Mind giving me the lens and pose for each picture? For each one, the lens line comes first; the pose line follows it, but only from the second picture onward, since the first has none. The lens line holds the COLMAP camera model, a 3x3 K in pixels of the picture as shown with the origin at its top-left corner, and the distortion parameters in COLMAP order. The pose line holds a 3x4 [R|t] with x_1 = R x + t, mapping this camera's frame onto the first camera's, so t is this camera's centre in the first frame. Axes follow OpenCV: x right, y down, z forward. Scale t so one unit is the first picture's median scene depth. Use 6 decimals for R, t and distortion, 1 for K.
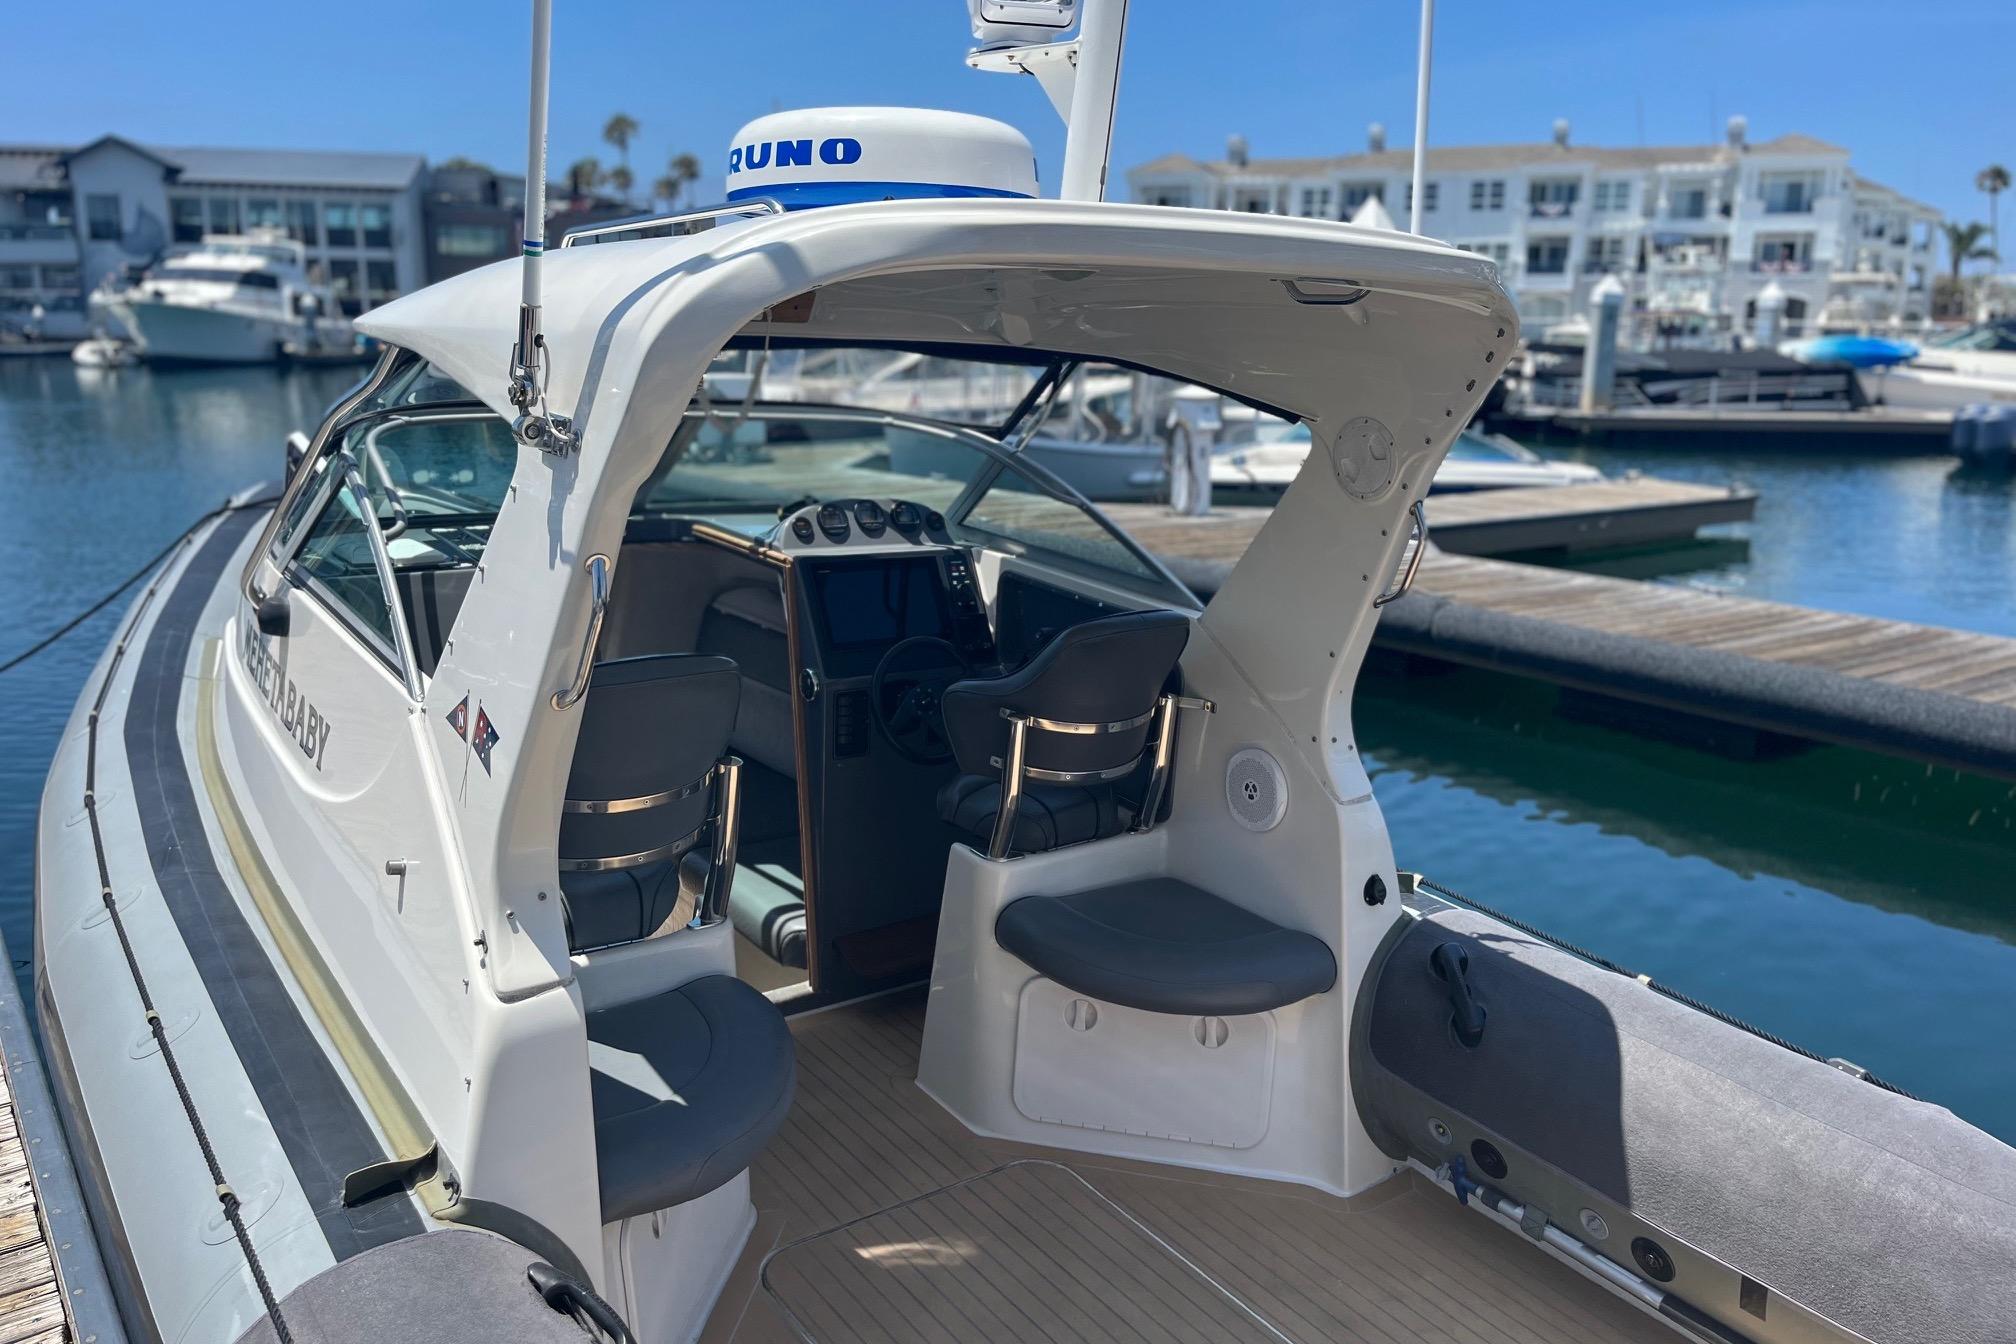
lens RADIAL K [[1515.8, 0, 1008.0], [0, 1515.8, 672.0], [0, 0, 1]] dist [-0.004979, -0.000743]
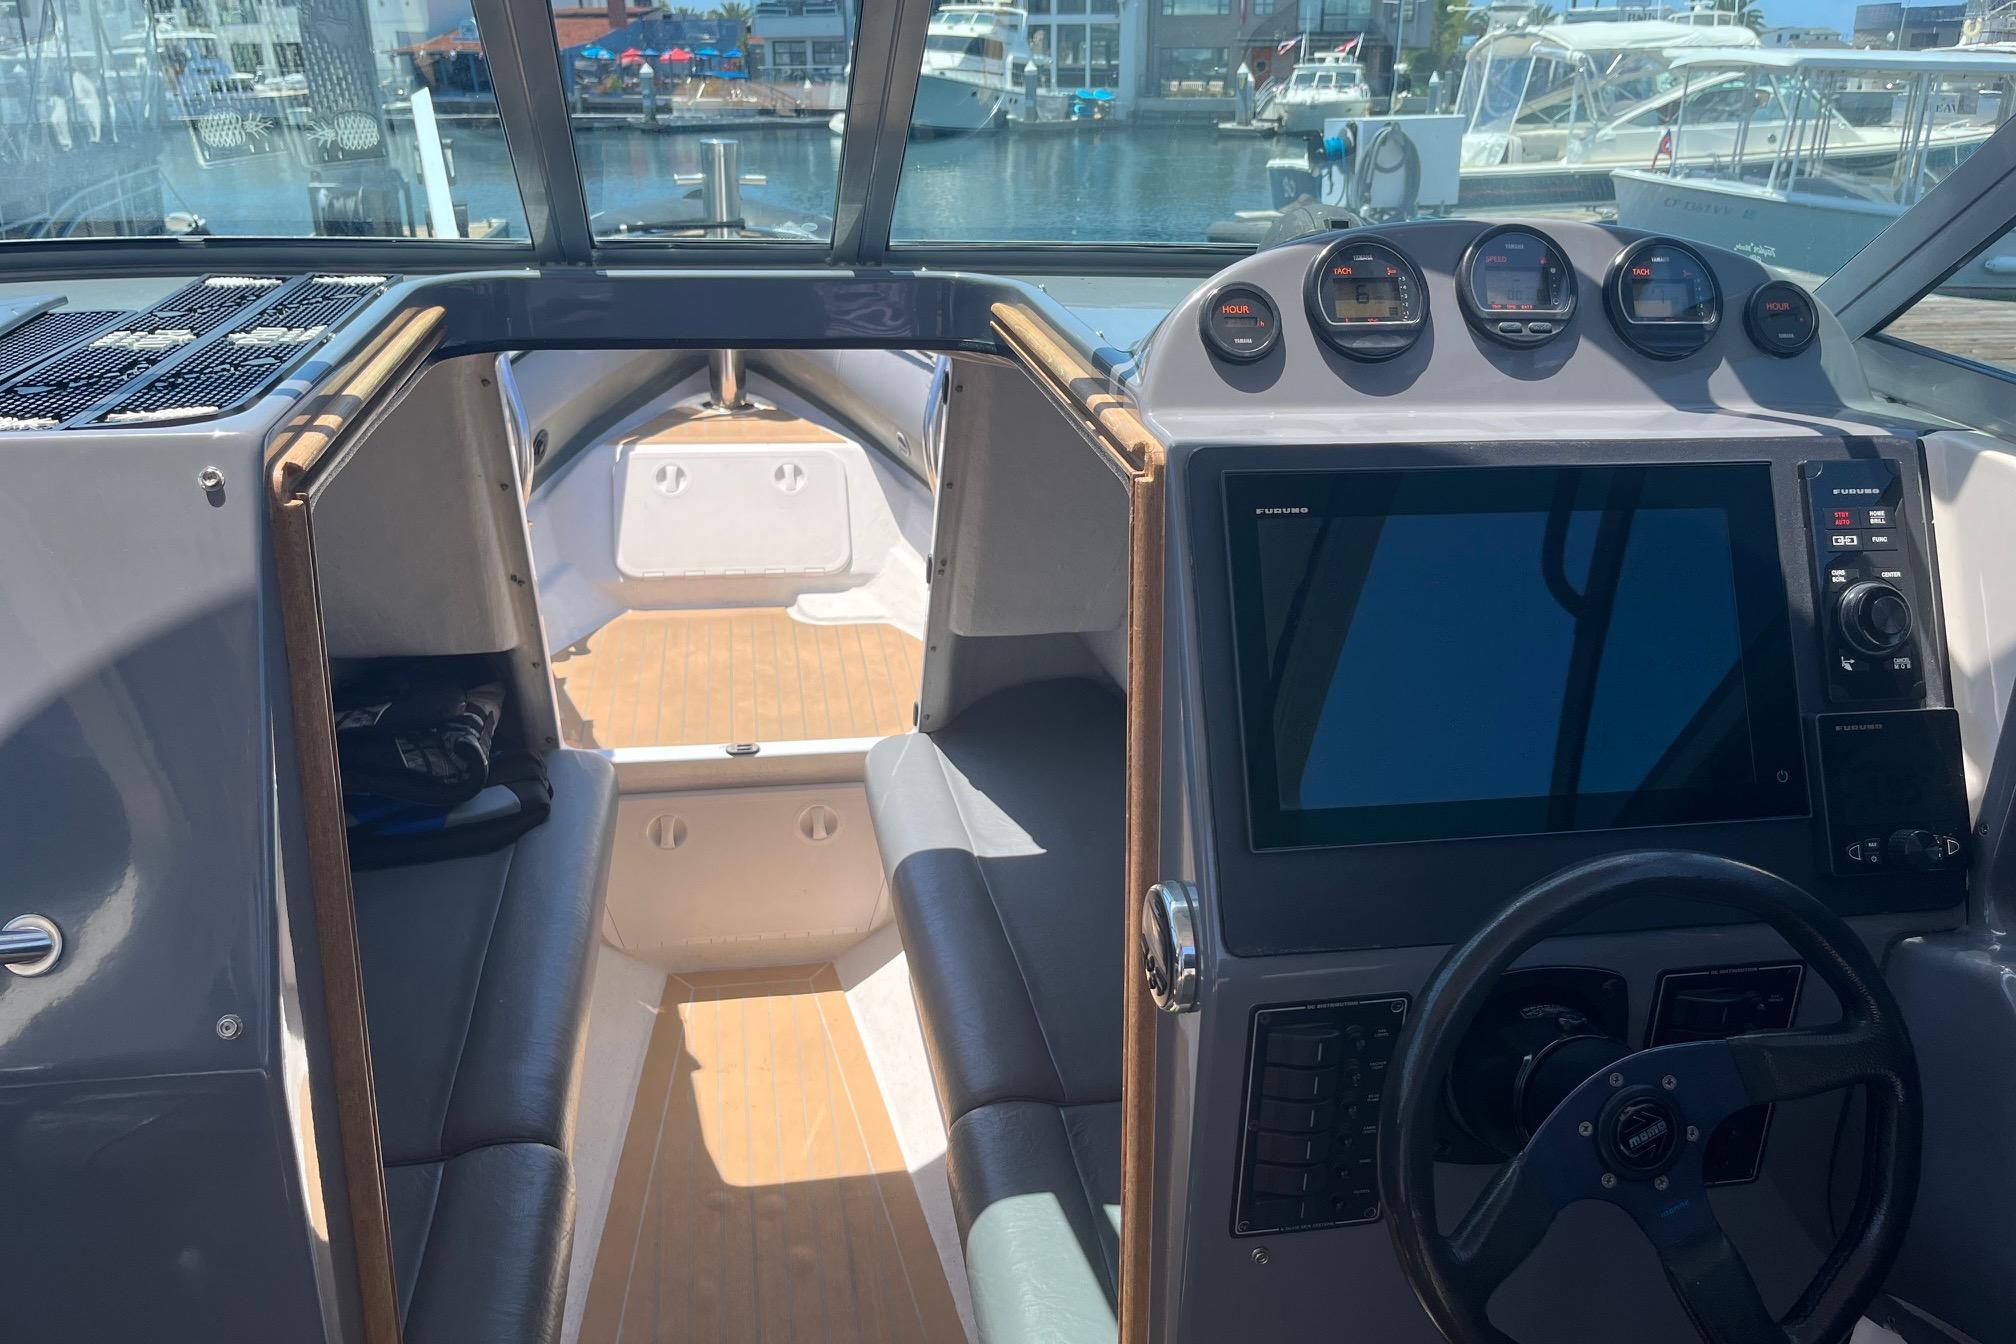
lens RADIAL K [[1515.8, 0, 1008.0], [0, 1515.8, 672.0], [0, 0, 1]] dist [-0.004979, -0.000743]
pose [[0.900422, 0.136618, -0.413008, -0.052178], [-0.078235, 0.984782, 0.155190, -0.070564], [0.427925, -0.107425, 0.897408, 0.709130]]
